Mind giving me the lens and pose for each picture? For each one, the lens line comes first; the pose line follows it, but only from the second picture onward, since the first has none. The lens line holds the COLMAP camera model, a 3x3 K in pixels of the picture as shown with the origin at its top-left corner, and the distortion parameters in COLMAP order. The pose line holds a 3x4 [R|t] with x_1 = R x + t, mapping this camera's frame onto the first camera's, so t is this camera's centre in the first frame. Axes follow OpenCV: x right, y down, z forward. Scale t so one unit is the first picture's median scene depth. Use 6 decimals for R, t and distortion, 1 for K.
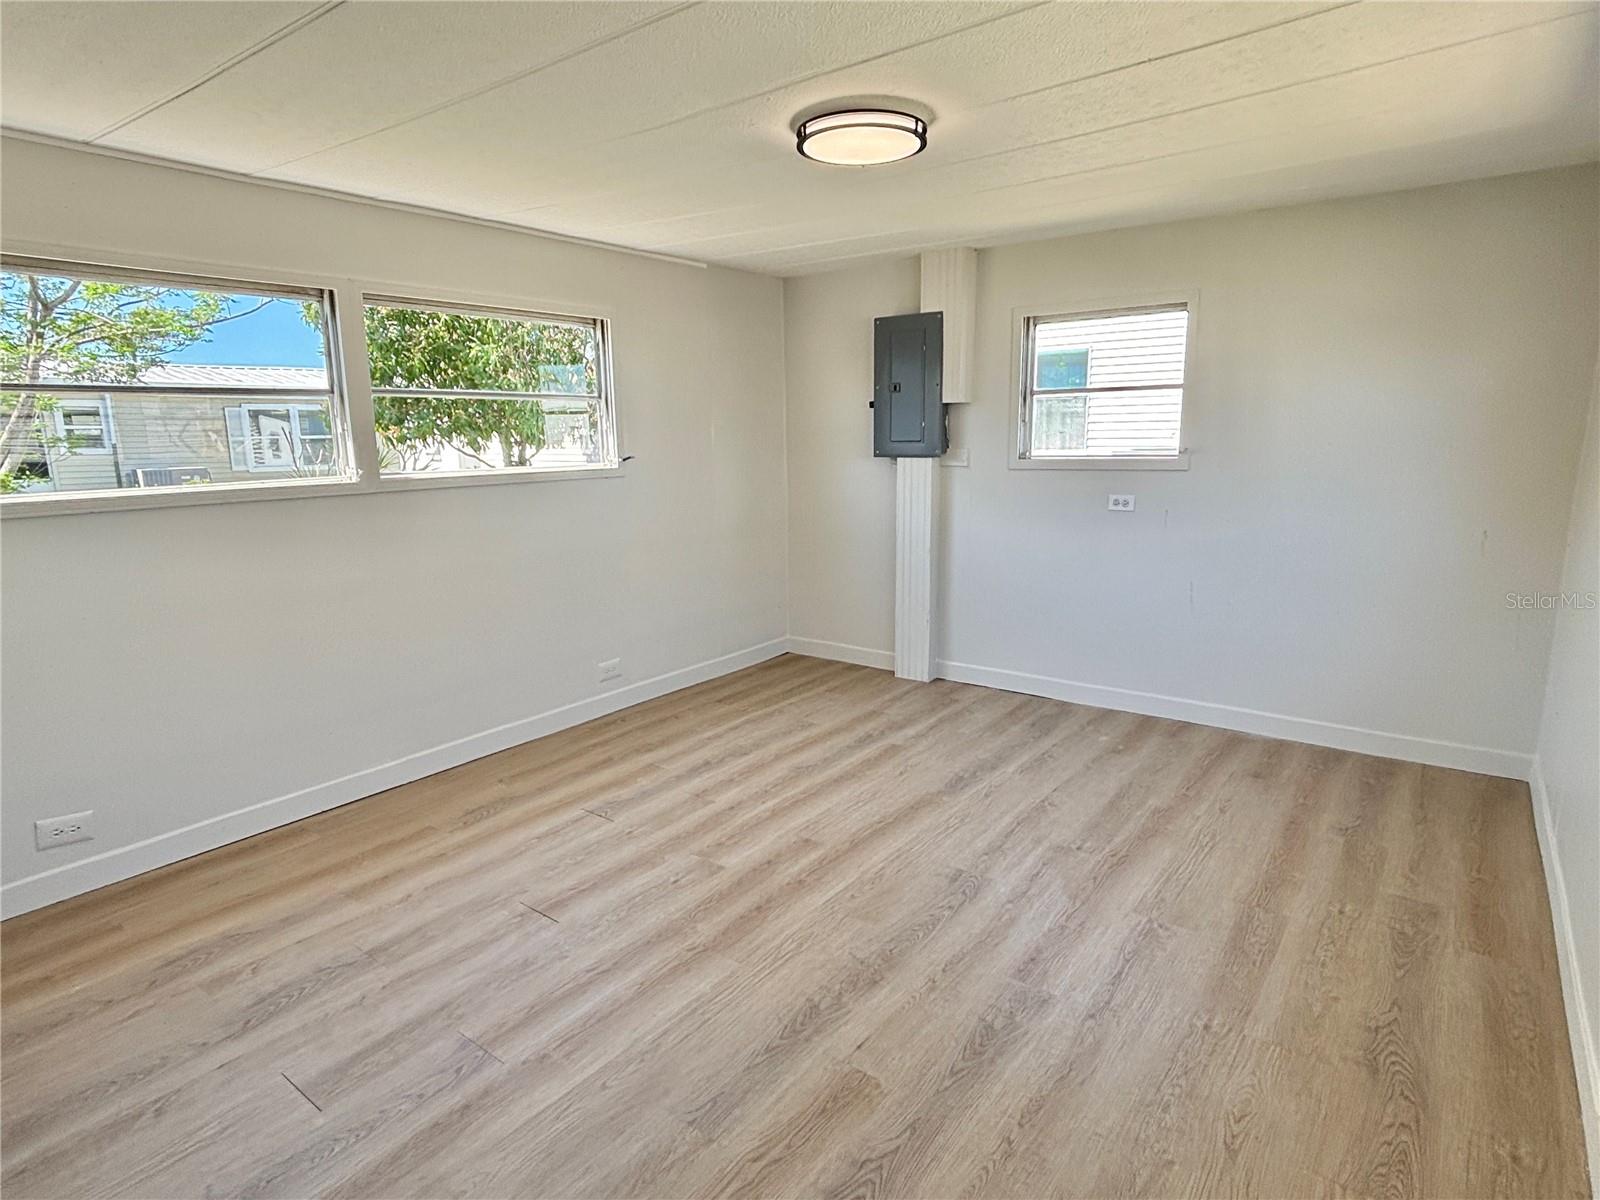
lens RADIAL K [[894.5, 0, 800.0], [0, 894.5, 600.0], [0, 0, 1]] dist [-0.000884, -0.000488]
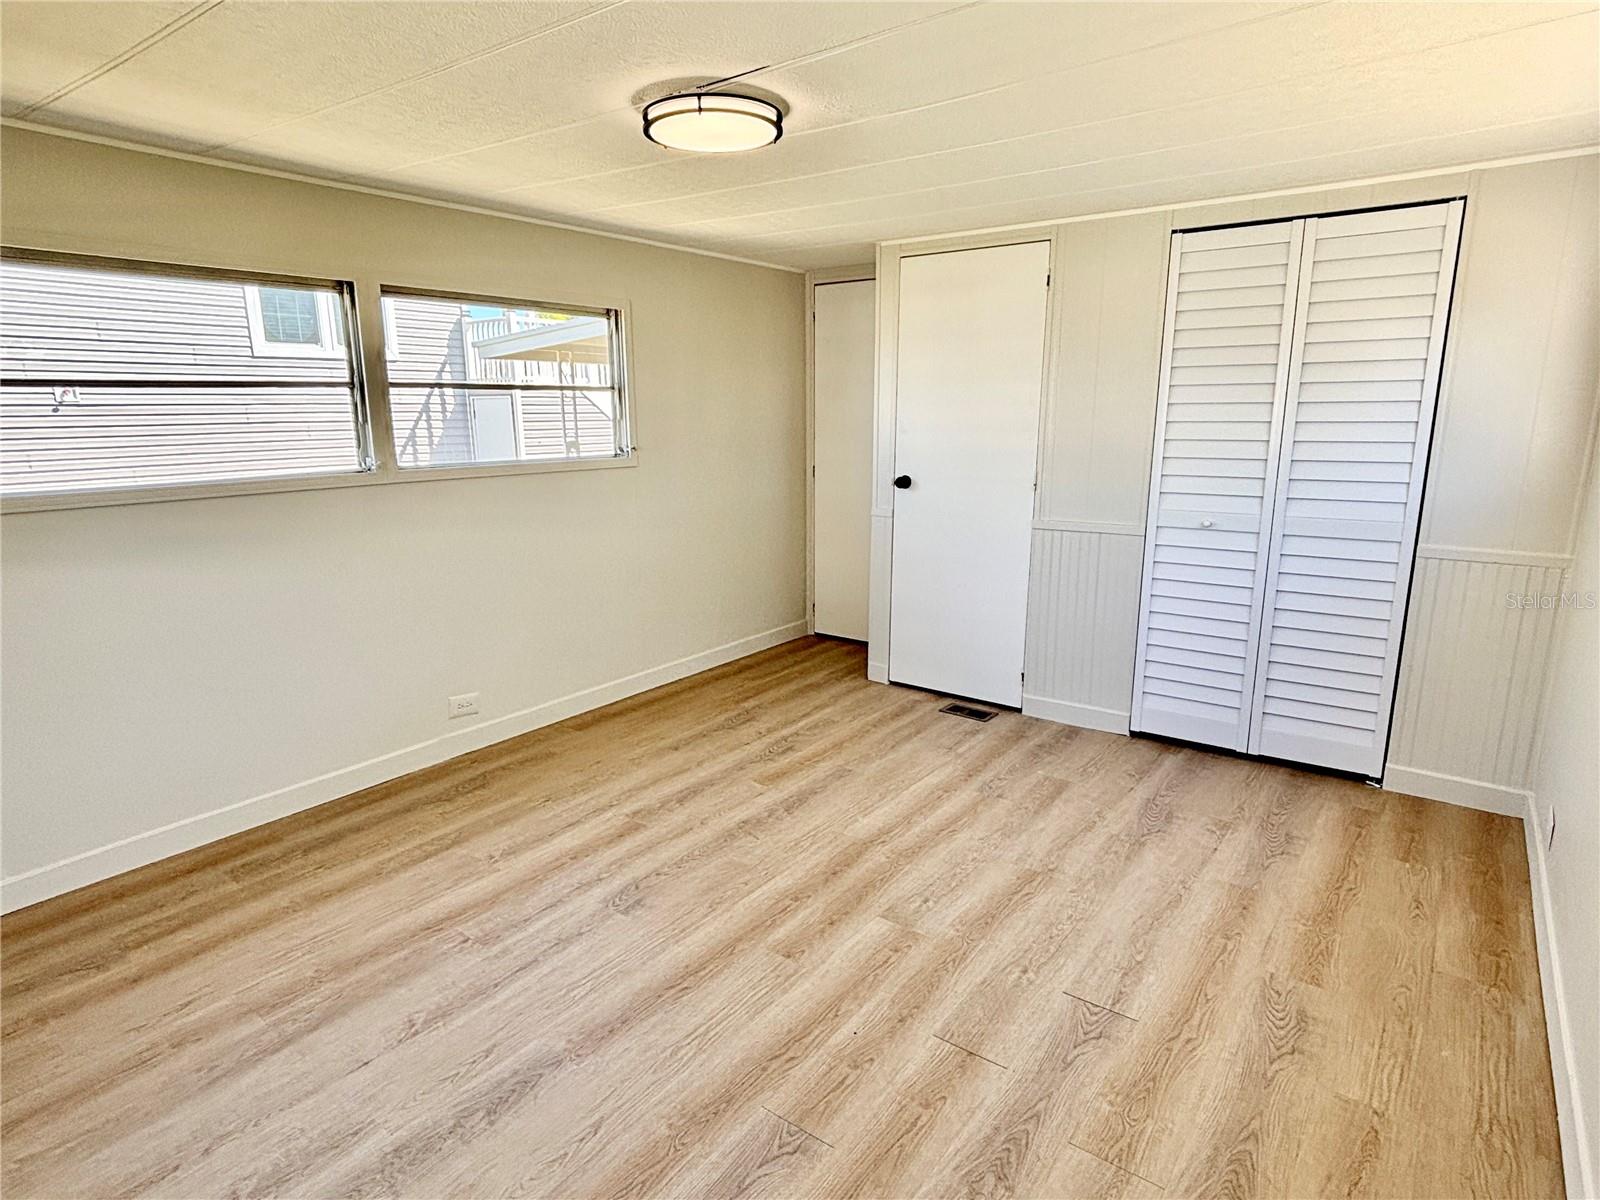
lens RADIAL K [[894.5, 0, 800.0], [0, 894.5, 600.0], [0, 0, 1]] dist [-0.000884, -0.000488]
pose [[-0.999740, 0.022763, 0.000908, -0.011616], [0.021319, 0.920775, 0.389511, -0.371989], [0.008031, 0.389429, -0.921021, 1.818278]]
